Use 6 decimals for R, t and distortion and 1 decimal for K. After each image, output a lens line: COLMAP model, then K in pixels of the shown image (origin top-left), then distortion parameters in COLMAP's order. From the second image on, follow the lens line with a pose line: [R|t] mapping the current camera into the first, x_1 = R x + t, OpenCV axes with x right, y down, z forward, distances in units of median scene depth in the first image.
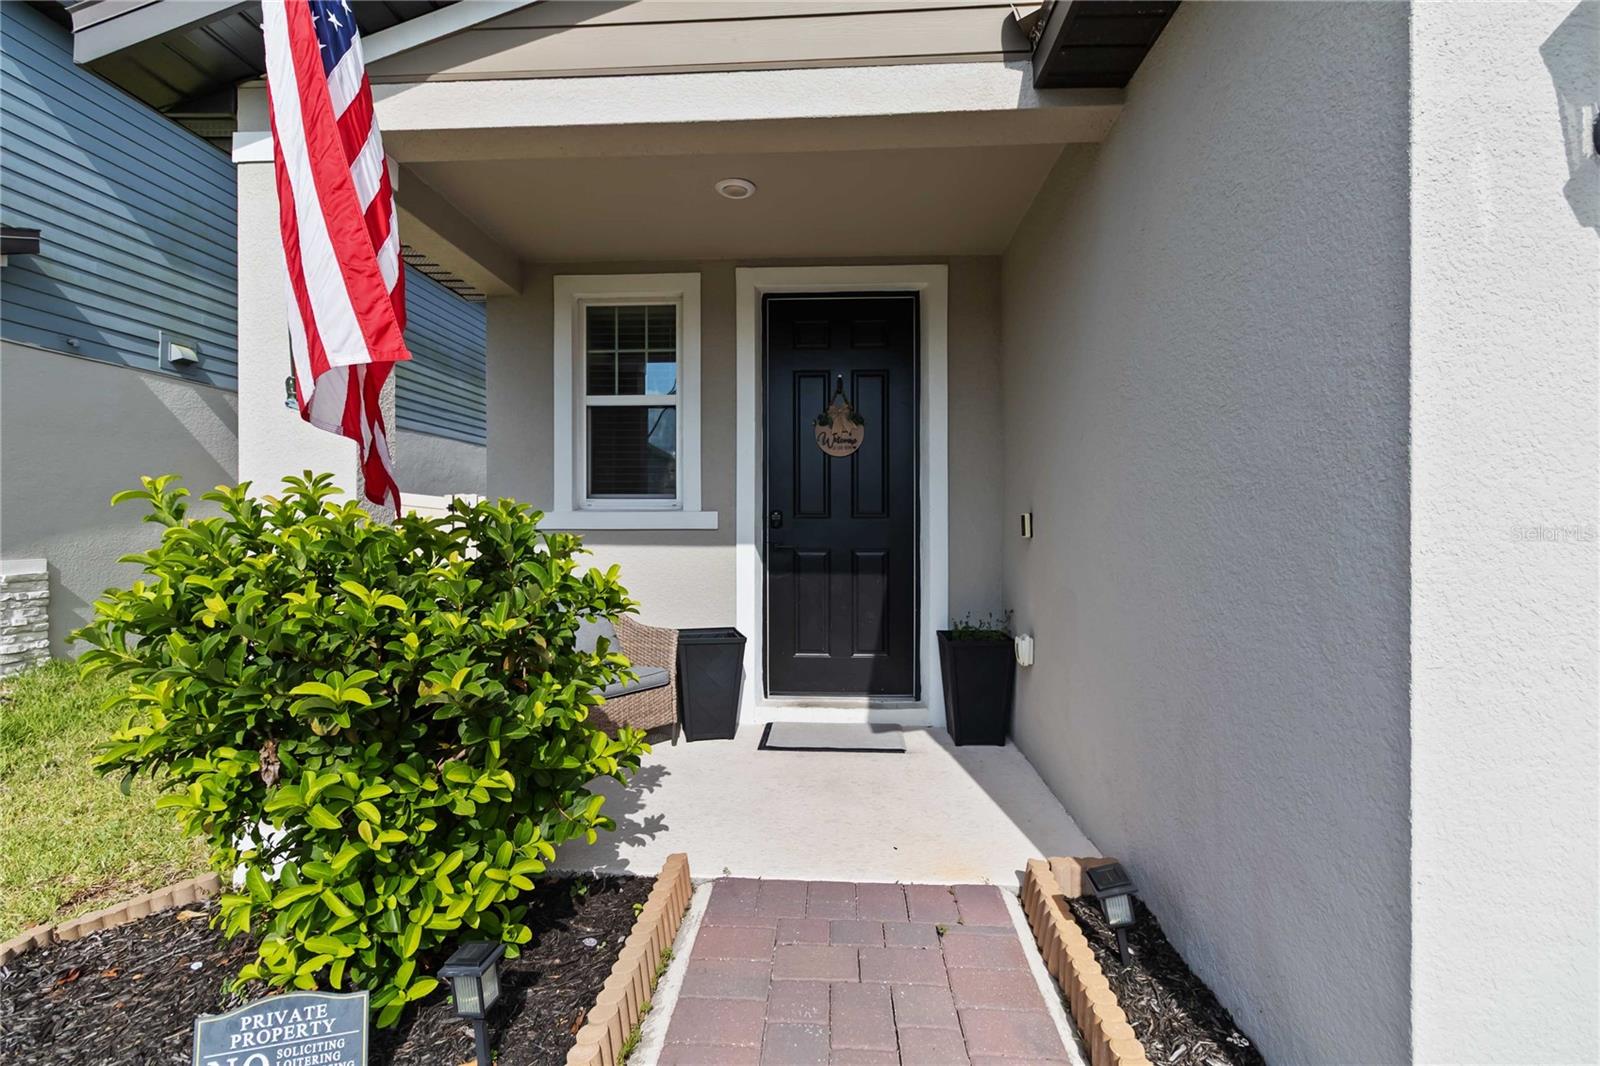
lens RADIAL K [[755.5, 0, 740.8], [0, 755.5, 527.4], [0, 0, 1]] dist [0.001524, -0.000371]
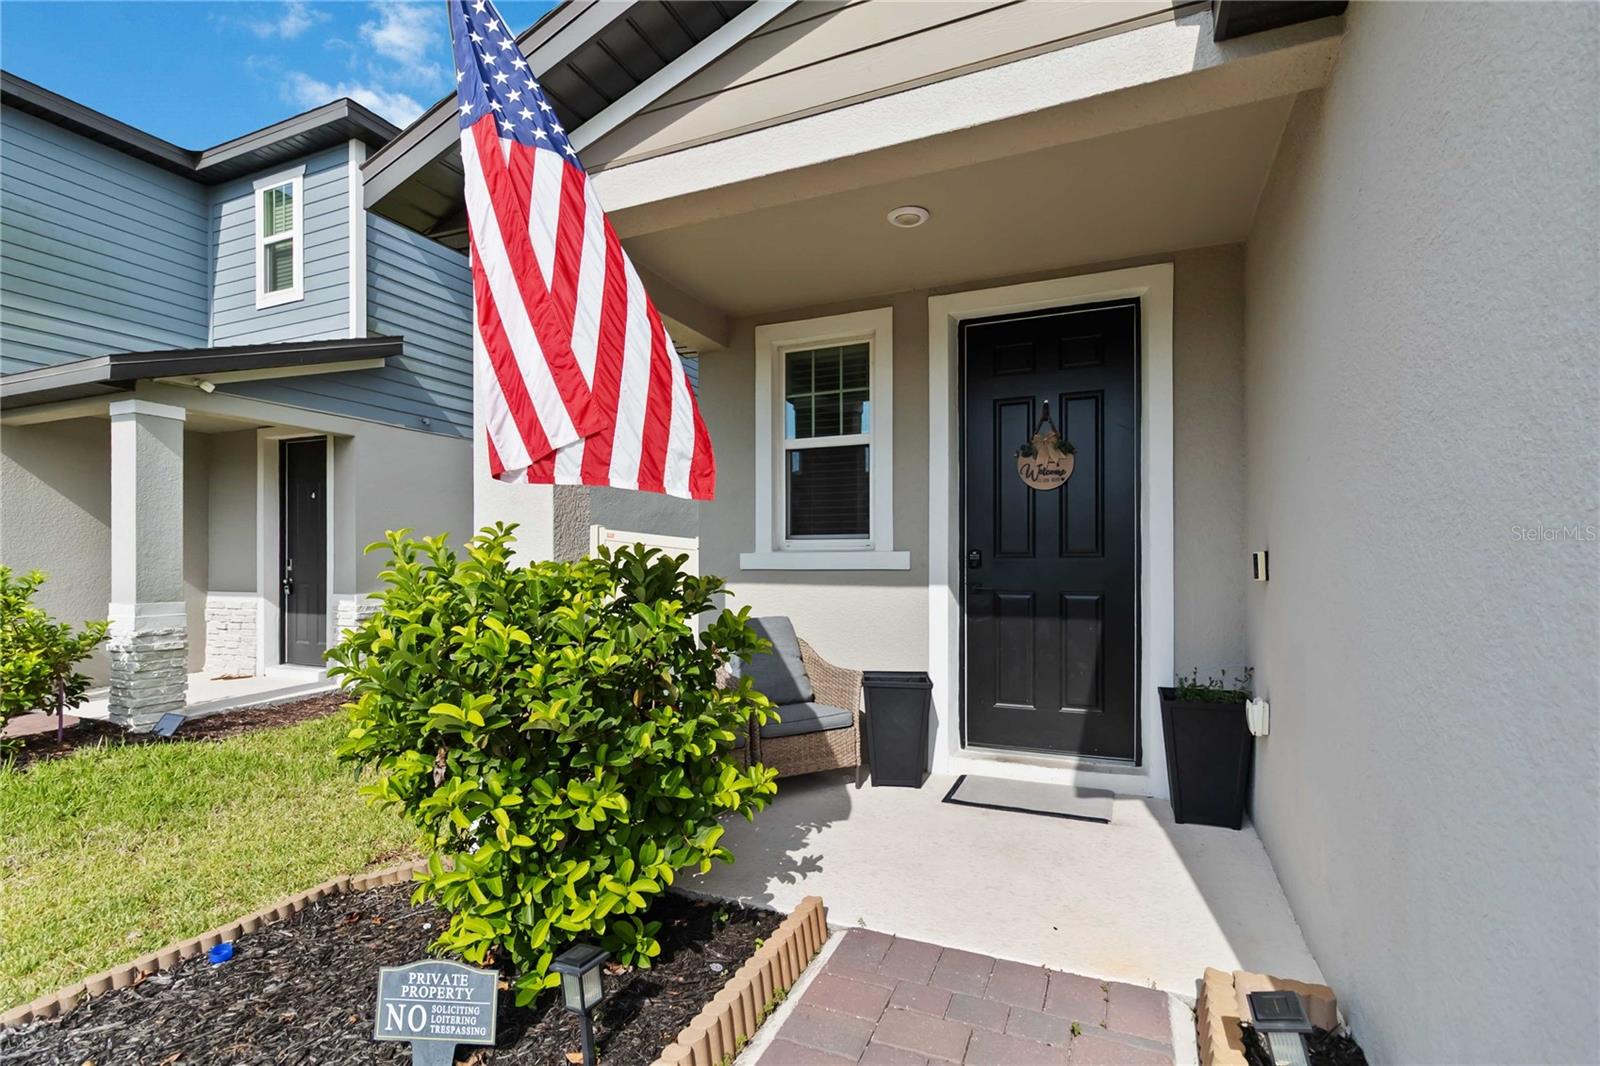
lens RADIAL K [[755.5, 0, 765.4], [0, 755.5, 564.4], [0, 0, 1]] dist [0.001524, -0.000371]
pose [[0.933958, -0.002063, -0.357376, 0.225829], [0.002298, 0.999997, 0.000234, -0.007911], [0.357374, -0.001040, 0.933961, 0.046473]]
